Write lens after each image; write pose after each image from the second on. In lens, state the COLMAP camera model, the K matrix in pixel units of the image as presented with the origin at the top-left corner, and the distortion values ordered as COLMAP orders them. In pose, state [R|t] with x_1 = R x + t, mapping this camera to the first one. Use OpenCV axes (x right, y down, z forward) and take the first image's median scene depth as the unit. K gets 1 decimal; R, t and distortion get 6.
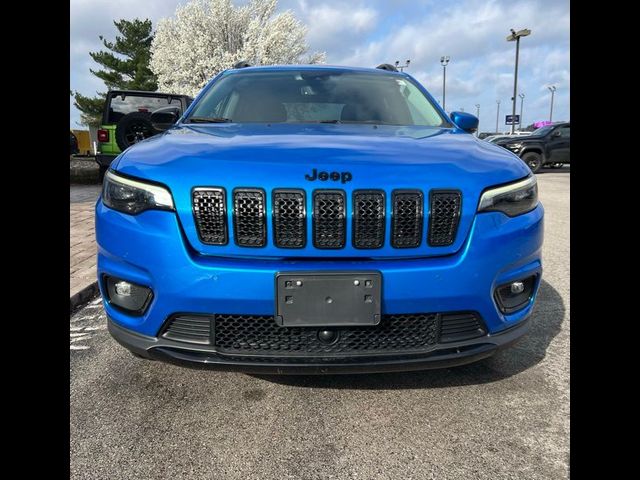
lens RADIAL K [[516.3, 0, 320.0], [0, 516.3, 240.0], [0, 0, 1]] dist [0.039914, -0.000748]
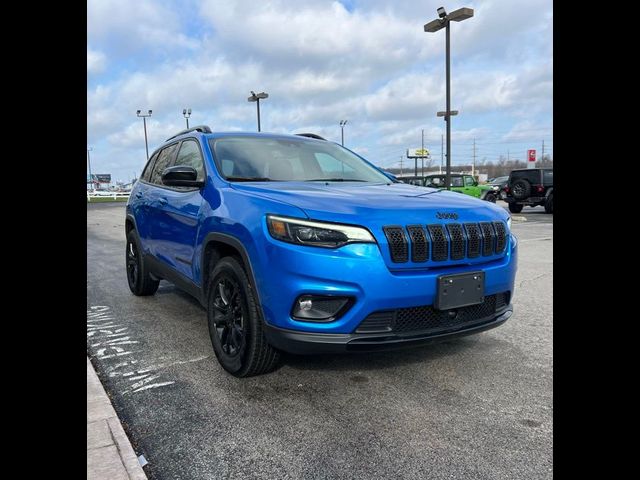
lens RADIAL K [[516.3, 0, 320.0], [0, 516.3, 240.0], [0, 0, 1]] dist [0.039914, -0.000748]
pose [[0.876646, -0.065744, 0.476624, -0.937825], [0.105857, 0.992702, -0.057771, 0.004842], [-0.469347, 0.101098, 0.877207, -0.200330]]
